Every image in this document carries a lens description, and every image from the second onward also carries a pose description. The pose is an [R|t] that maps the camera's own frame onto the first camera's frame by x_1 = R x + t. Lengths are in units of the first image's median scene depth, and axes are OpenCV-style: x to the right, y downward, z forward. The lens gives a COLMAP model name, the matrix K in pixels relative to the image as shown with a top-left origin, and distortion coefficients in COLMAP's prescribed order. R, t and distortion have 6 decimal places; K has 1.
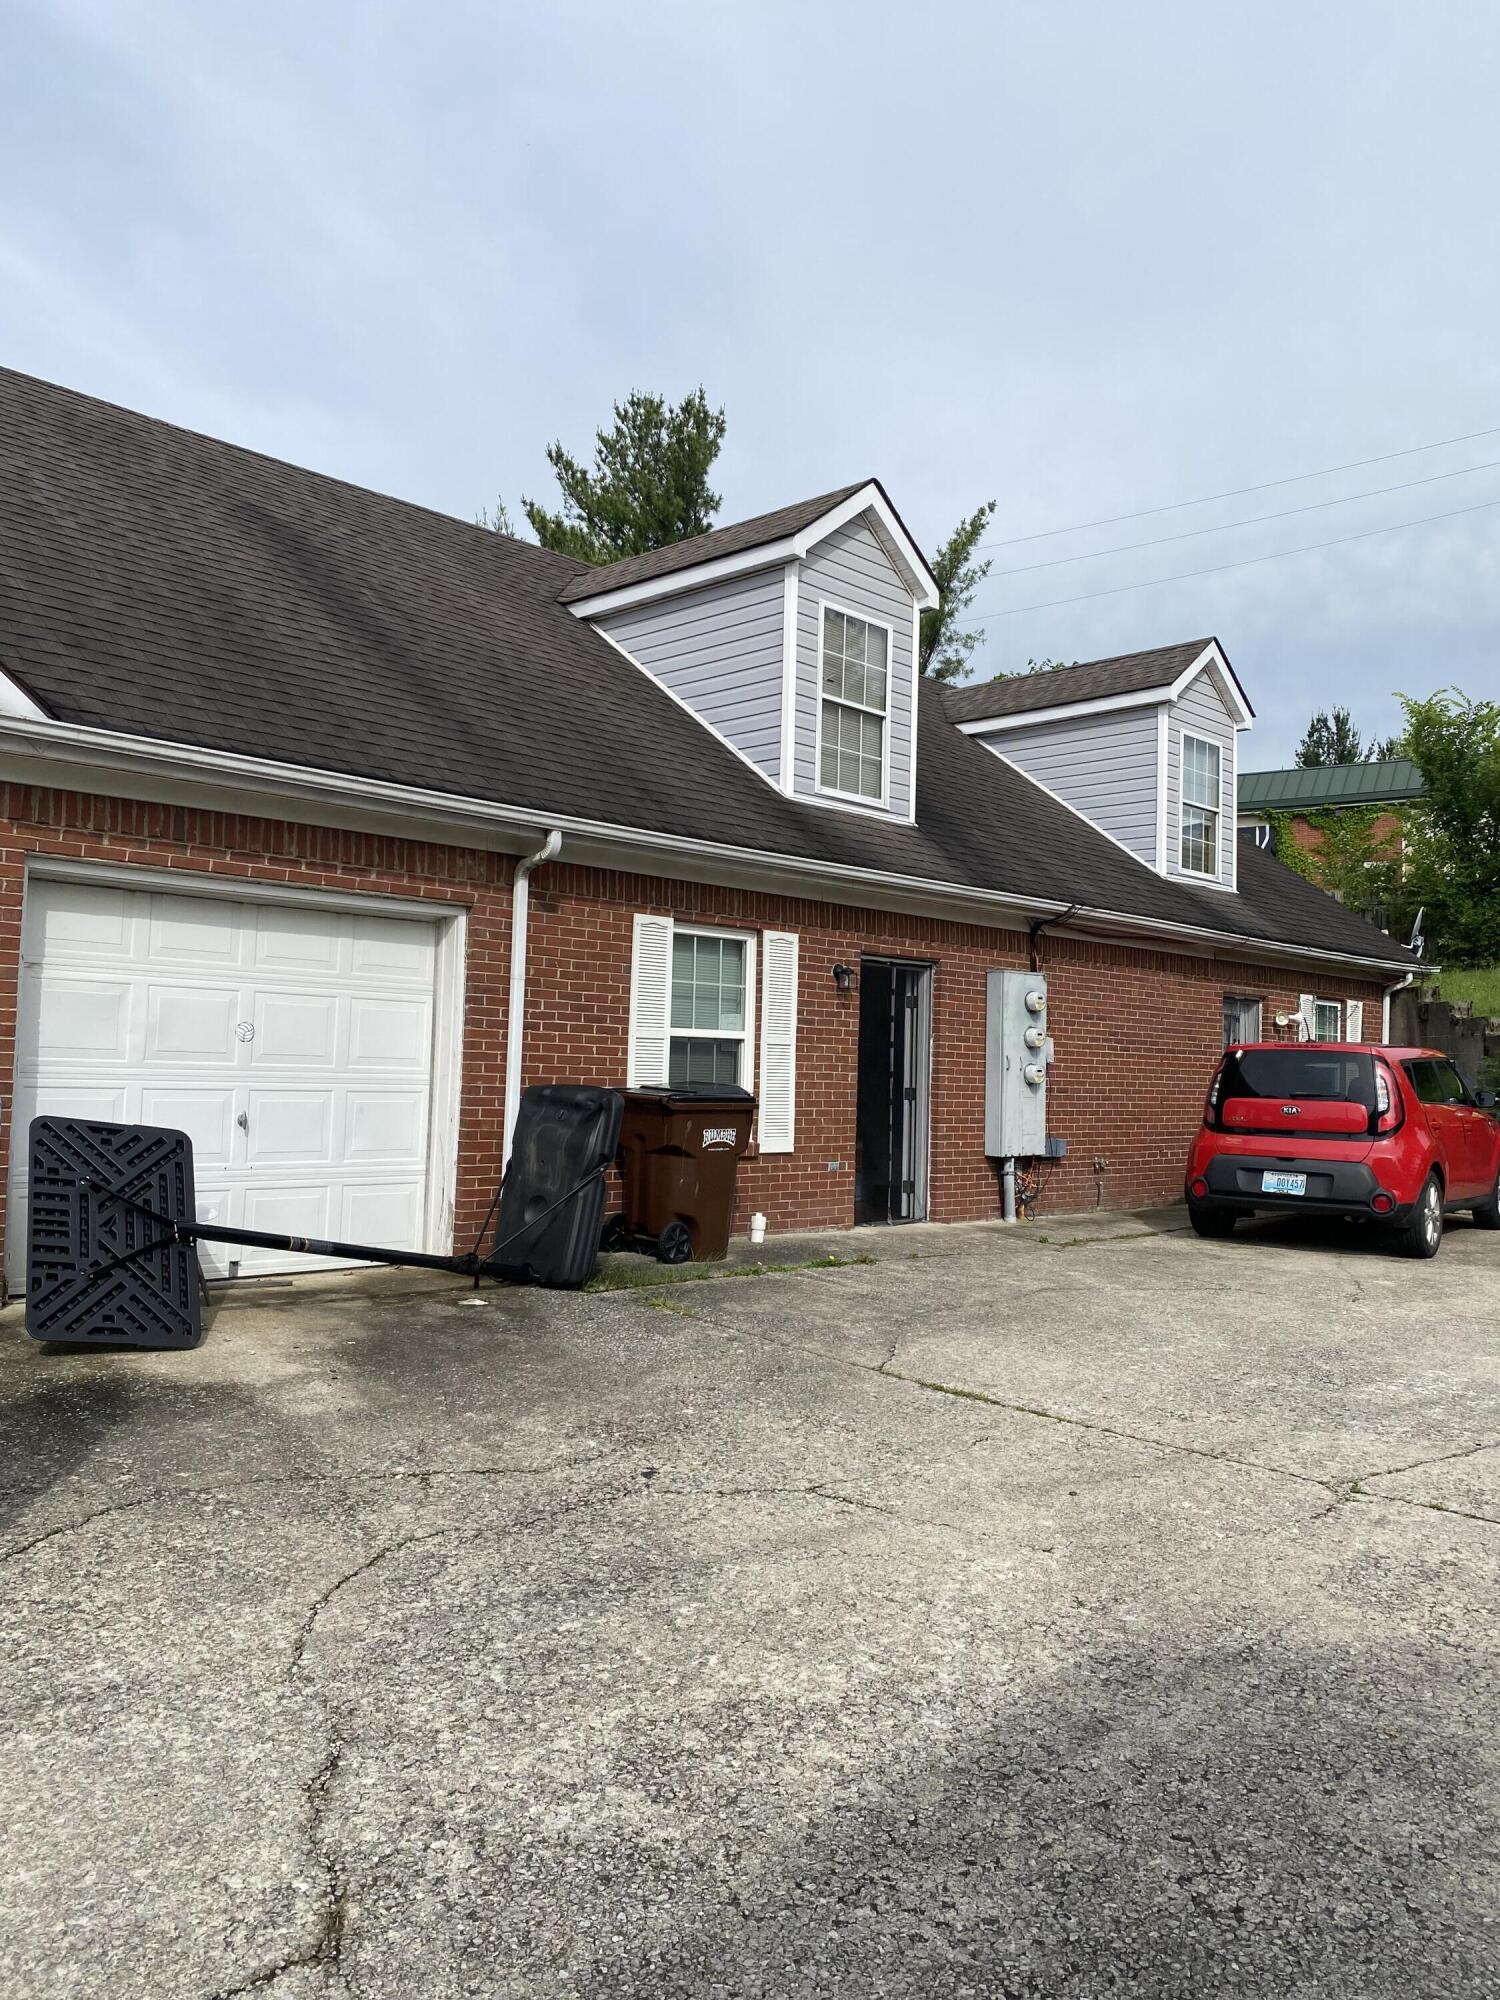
lens RADIAL K [[1530.8, 0, 745.5], [0, 1530.8, 993.8], [0, 0, 1]] dist [0.049431, -0.086200]
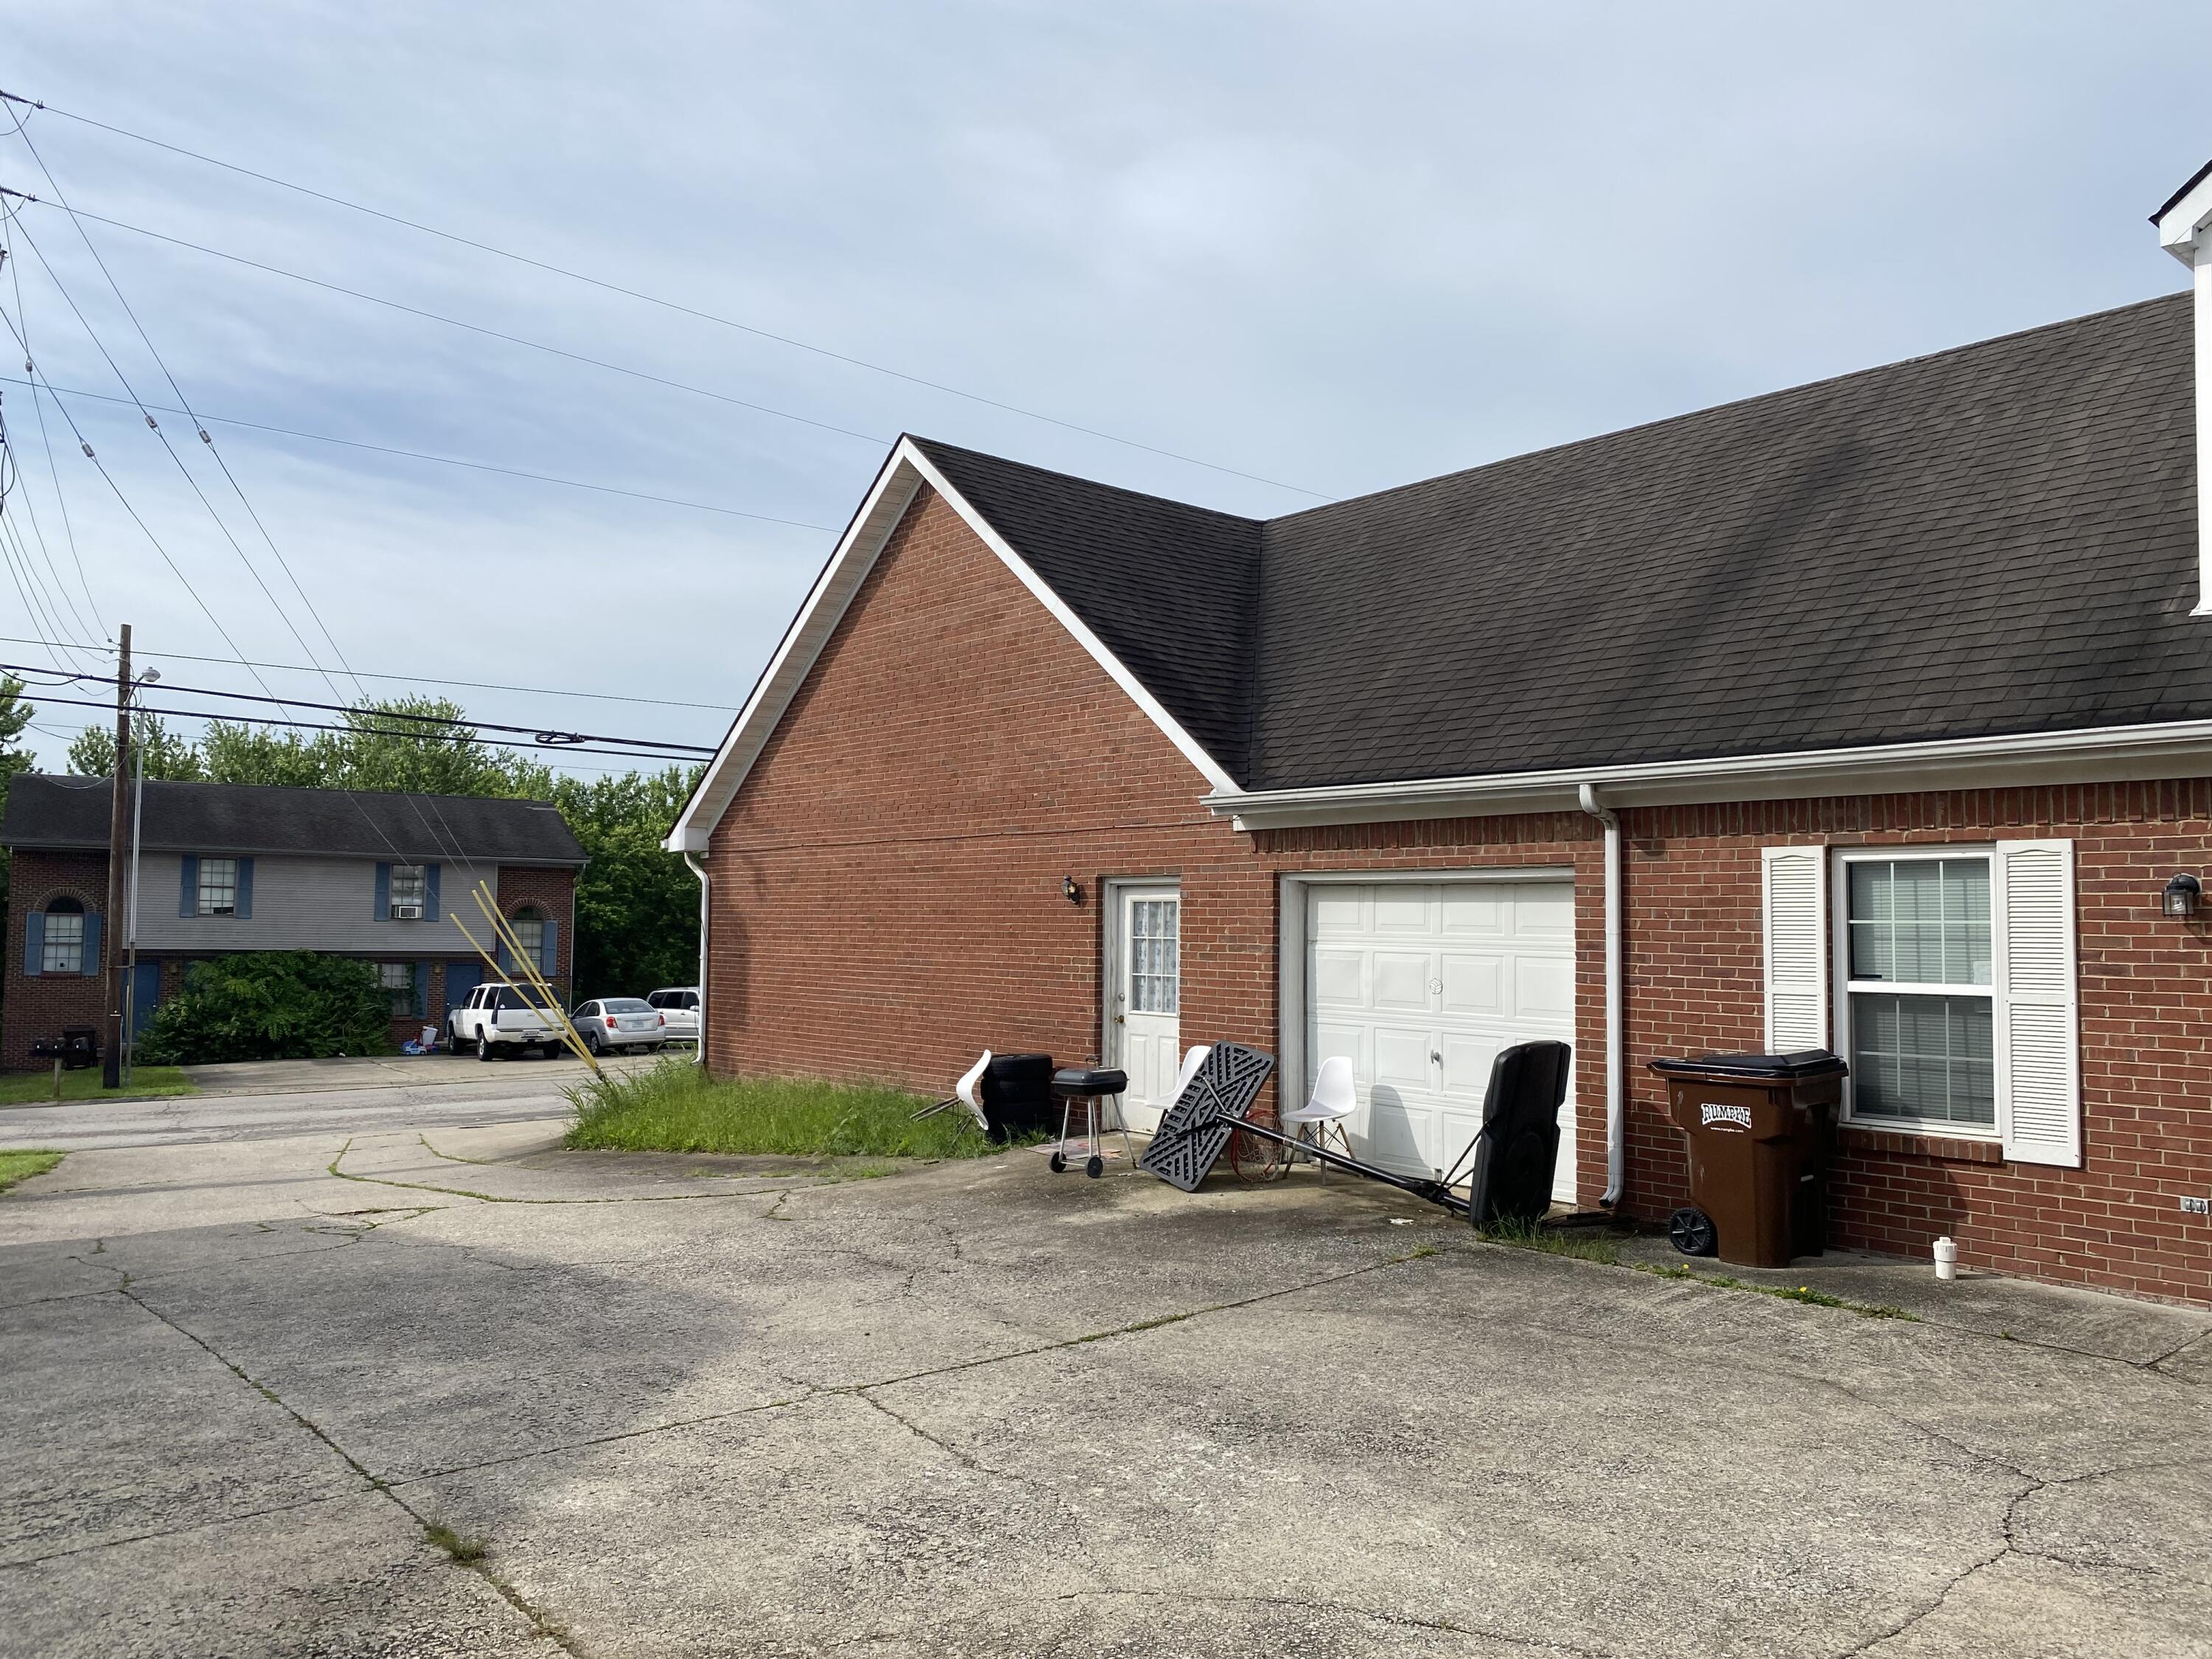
lens RADIAL K [[1693.0, 0, 1102.4], [0, 1693.0, 831.8], [0, 0, 1]] dist [0.049431, -0.086200]
pose [[-0.116645, -0.082632, -0.989730, 0.945386], [0.034329, 0.995602, -0.087168, 0.009114], [0.992580, -0.044145, -0.113295, 0.766347]]
